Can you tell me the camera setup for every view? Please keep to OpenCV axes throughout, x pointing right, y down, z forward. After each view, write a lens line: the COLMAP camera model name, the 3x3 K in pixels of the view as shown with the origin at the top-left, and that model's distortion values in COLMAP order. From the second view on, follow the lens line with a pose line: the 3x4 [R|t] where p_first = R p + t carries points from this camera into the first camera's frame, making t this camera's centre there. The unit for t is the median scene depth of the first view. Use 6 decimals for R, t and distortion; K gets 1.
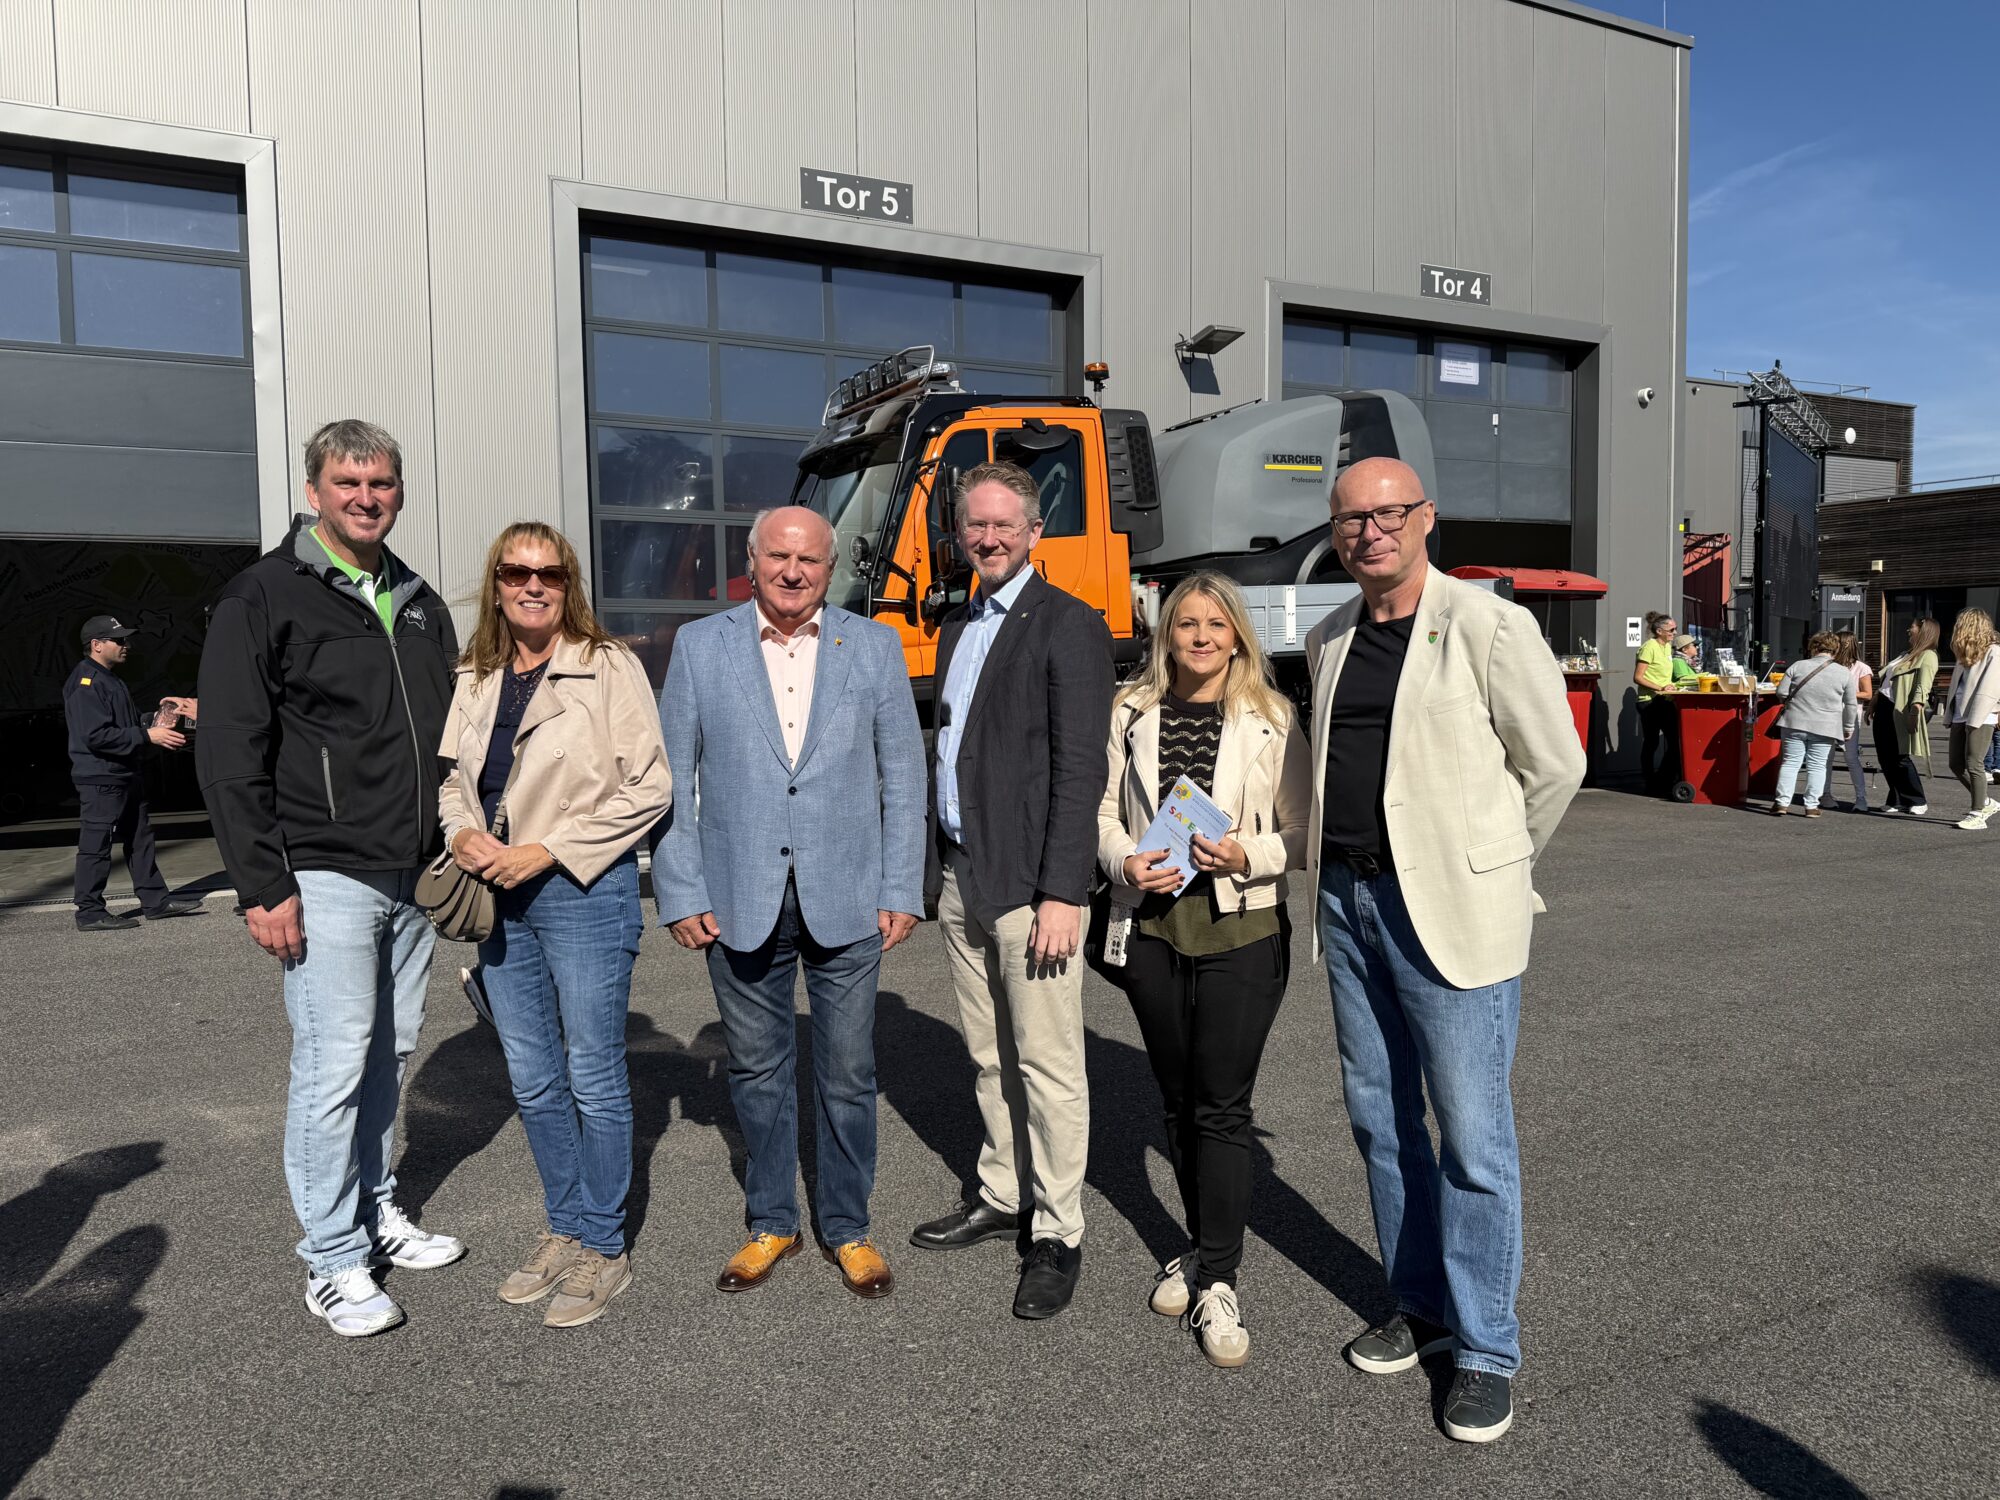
lens RADIAL K [[1391.9, 0, 1011.6], [0, 1391.9, 749.1], [0, 0, 1]] dist [0.068142, -0.115416]
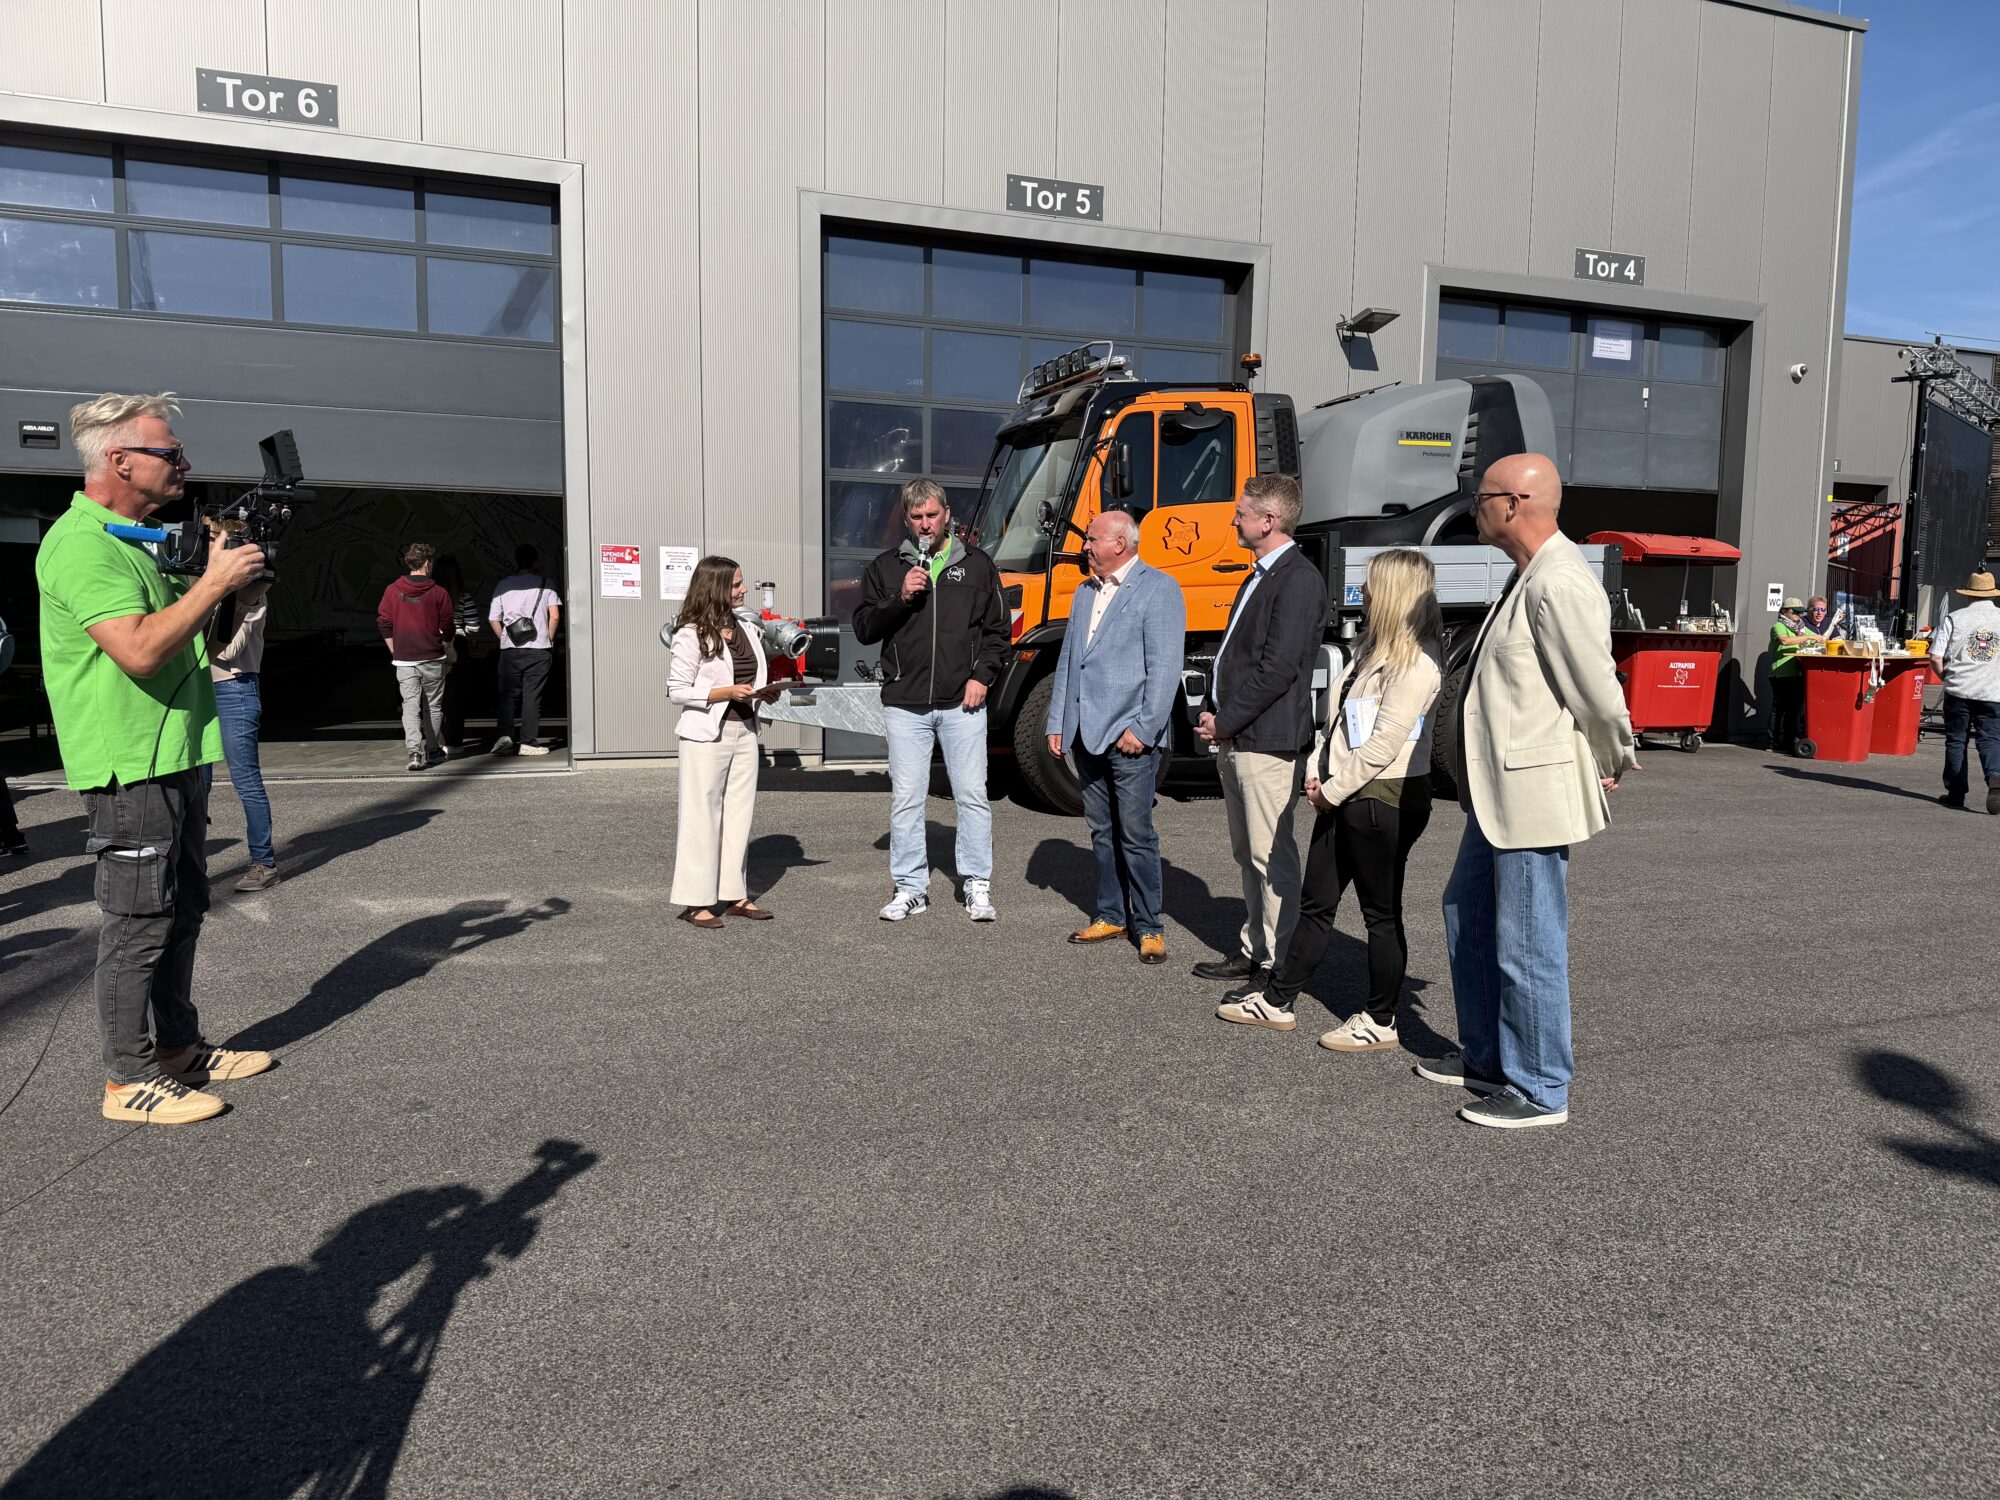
lens RADIAL K [[1401.5, 0, 1000.0], [0, 1401.5, 750.0], [0, 0, 1]] dist [0.062981, -0.076918]
pose [[0.990379, 0.040842, -0.132213, 0.016757], [-0.036387, 0.998691, 0.035942, 0.017002], [0.133508, -0.030786, 0.990569, -0.165303]]
